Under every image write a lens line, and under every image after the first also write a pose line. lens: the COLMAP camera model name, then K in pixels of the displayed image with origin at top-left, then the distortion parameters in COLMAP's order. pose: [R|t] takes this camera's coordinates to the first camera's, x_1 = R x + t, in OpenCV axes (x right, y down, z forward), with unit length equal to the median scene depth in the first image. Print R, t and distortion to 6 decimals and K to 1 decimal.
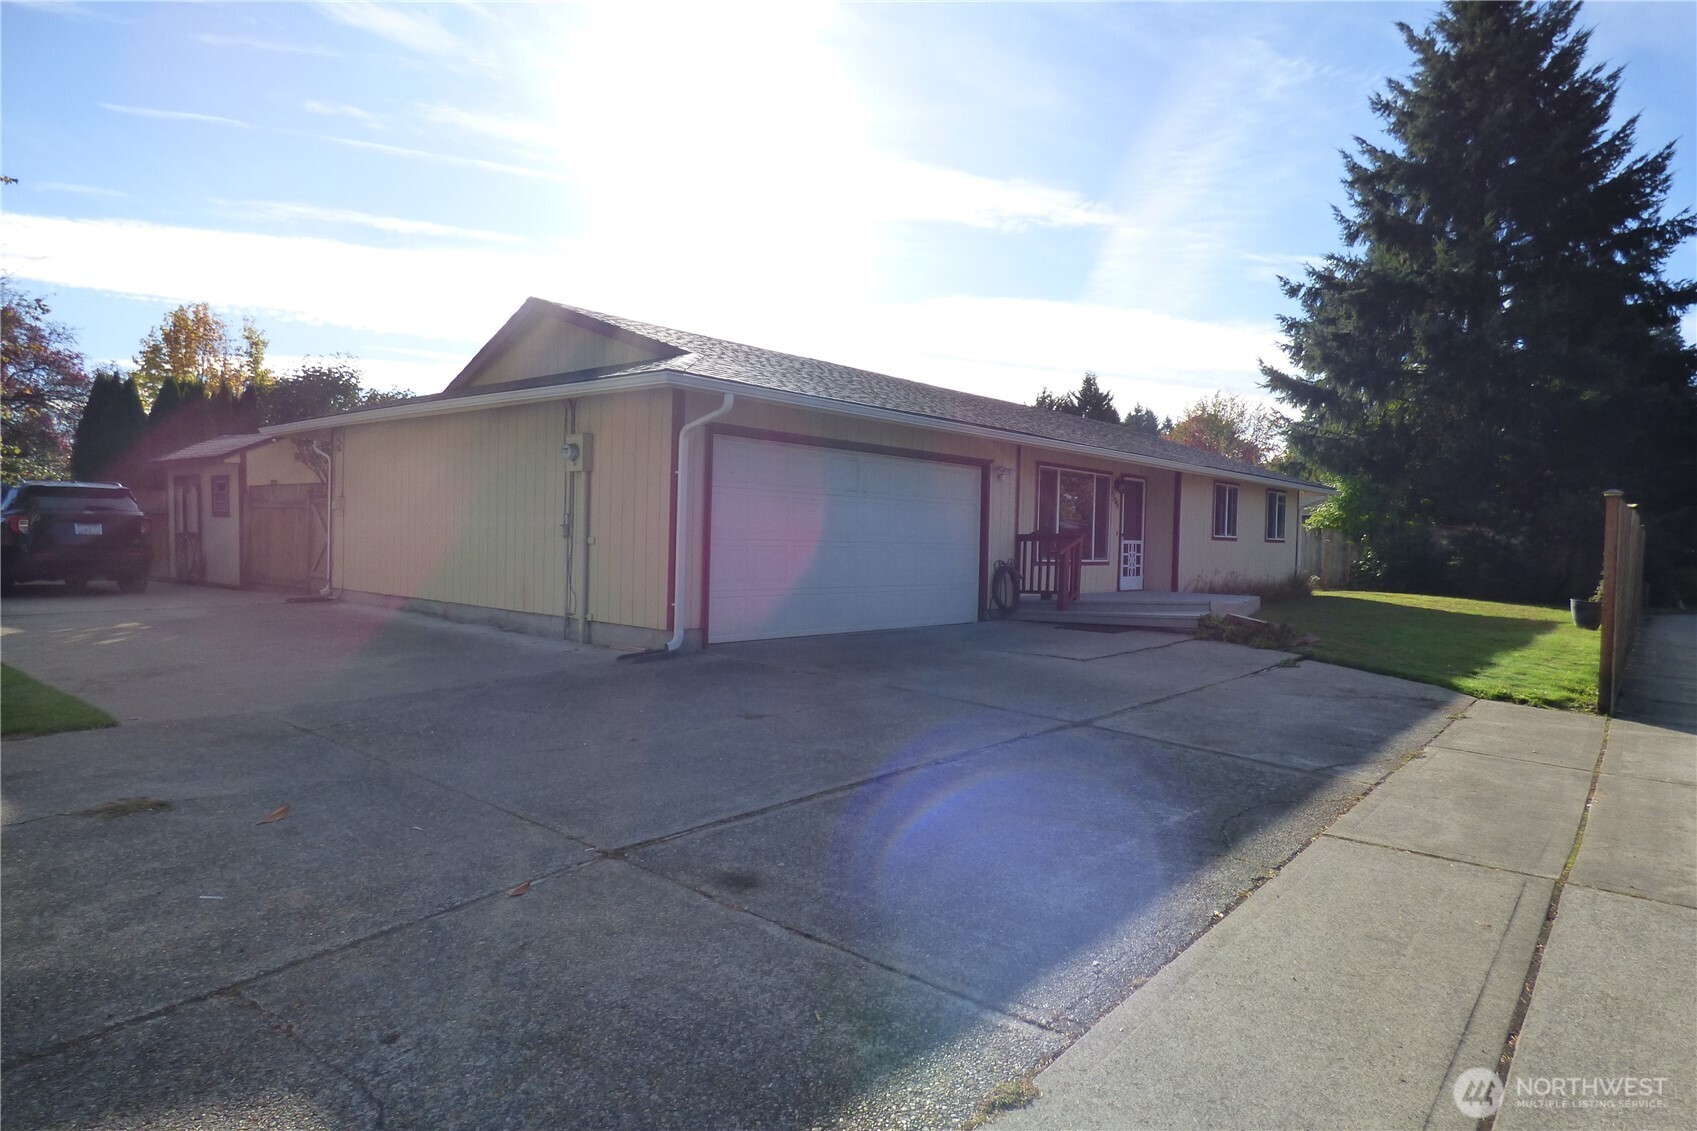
lens RADIAL K [[1013.1, 0, 848.5], [0, 1013.1, 565.5], [0, 0, 1]] dist [0.001364, 0.000132]
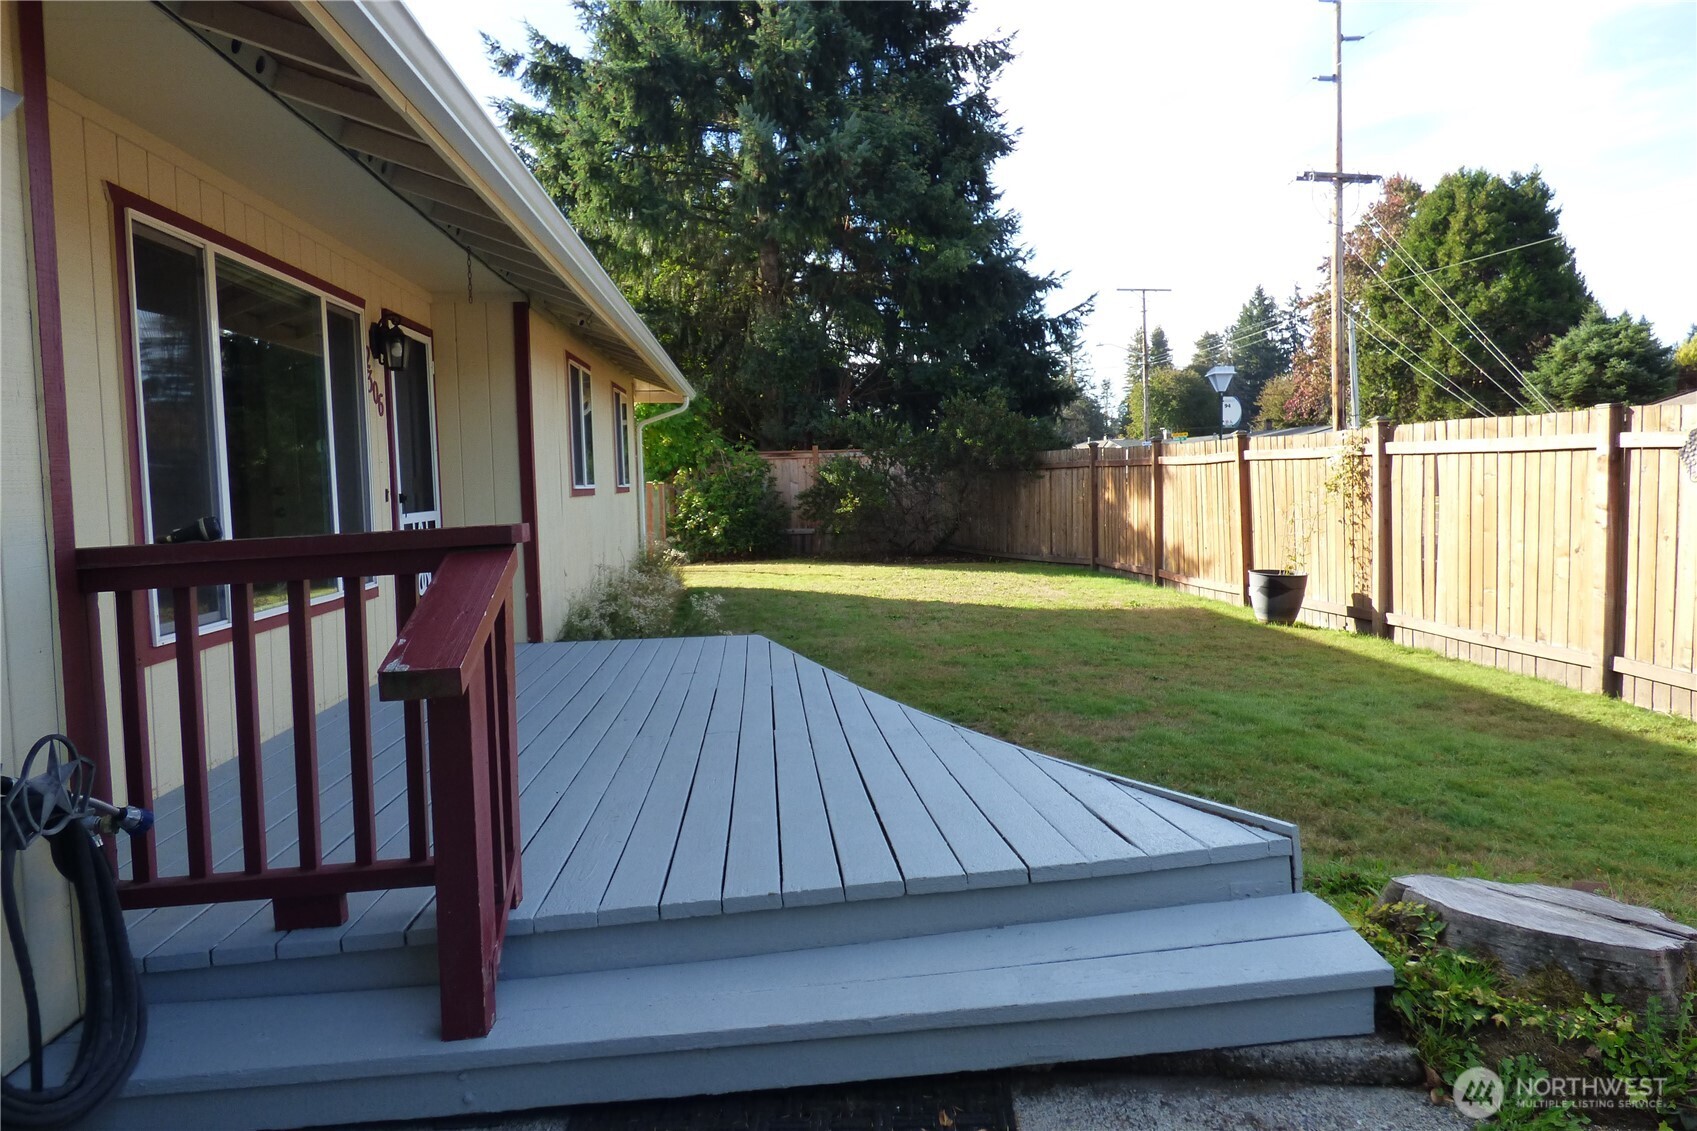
lens RADIAL K [[1202.9, 0, 841.1], [0, 1202.9, 558.2], [0, 0, 1]] dist [0.003155, 0.002659]
pose [[0.708780, -0.091538, 0.699465, 0.108552], [0.062505, 0.995795, 0.066980, -0.031239], [-0.702655, -0.003754, 0.711521, 0.704009]]
